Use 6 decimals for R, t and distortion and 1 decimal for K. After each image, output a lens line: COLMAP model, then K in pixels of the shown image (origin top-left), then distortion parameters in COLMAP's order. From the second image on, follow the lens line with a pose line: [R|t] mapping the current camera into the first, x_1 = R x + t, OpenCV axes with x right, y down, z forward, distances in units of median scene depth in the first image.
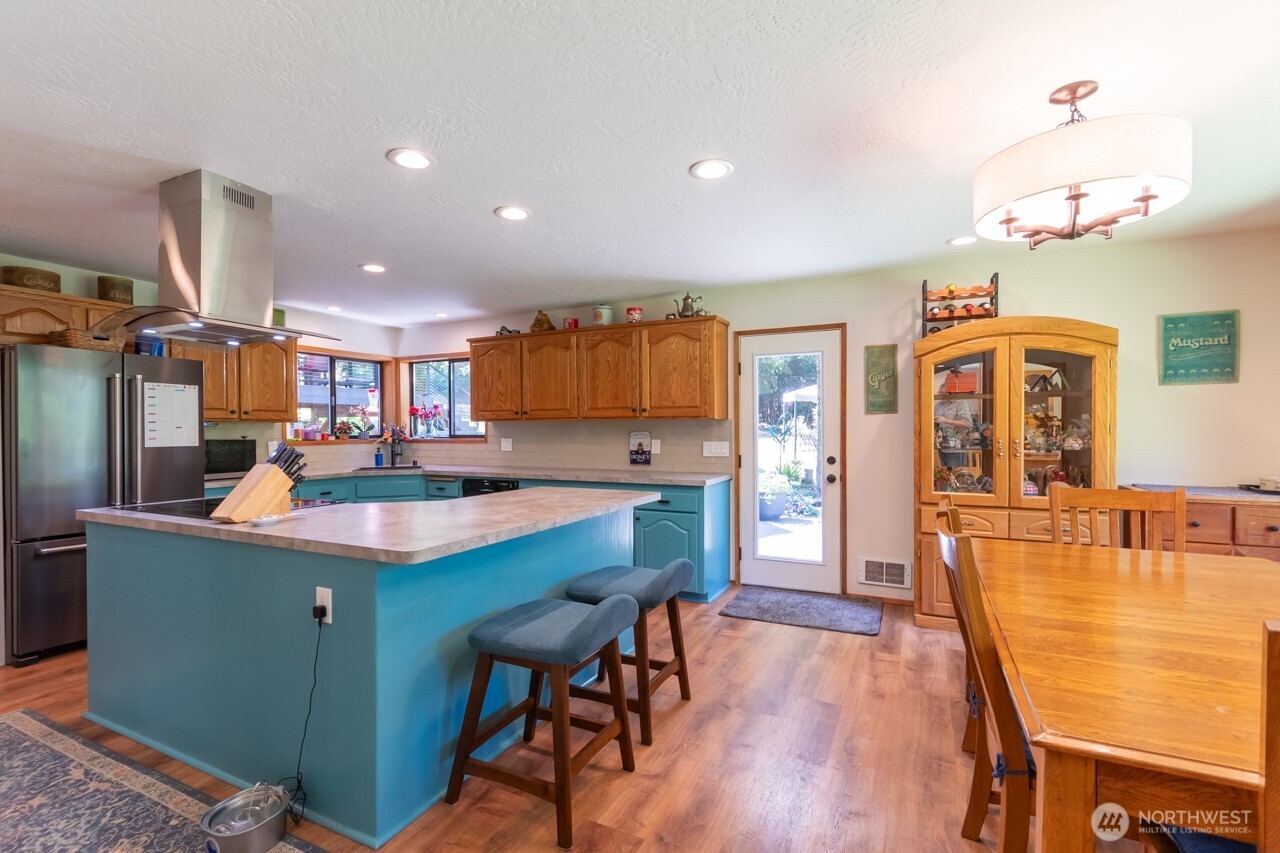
lens RADIAL K [[569.6, 0, 664.8], [0, 569.6, 432.7], [0, 0, 1]] dist [0.001395, 0.000135]
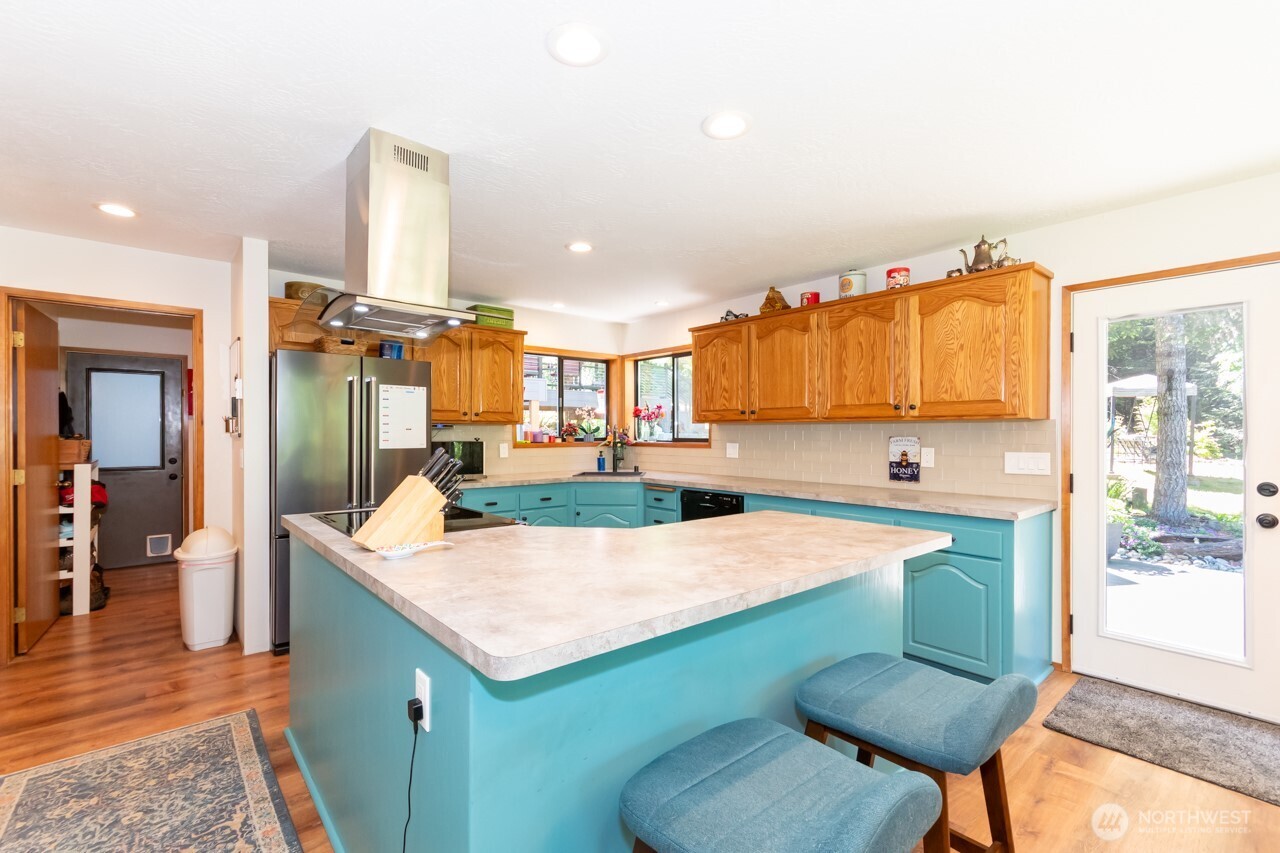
lens RADIAL K [[569.6, 0, 664.8], [0, 569.6, 432.7], [0, 0, 1]] dist [0.001395, 0.000135]
pose [[0.915082, 0.005385, -0.403233, -0.030793], [-0.007100, 0.999971, -0.002758, -0.002667], [0.403206, 0.005387, 0.915093, 0.202717]]
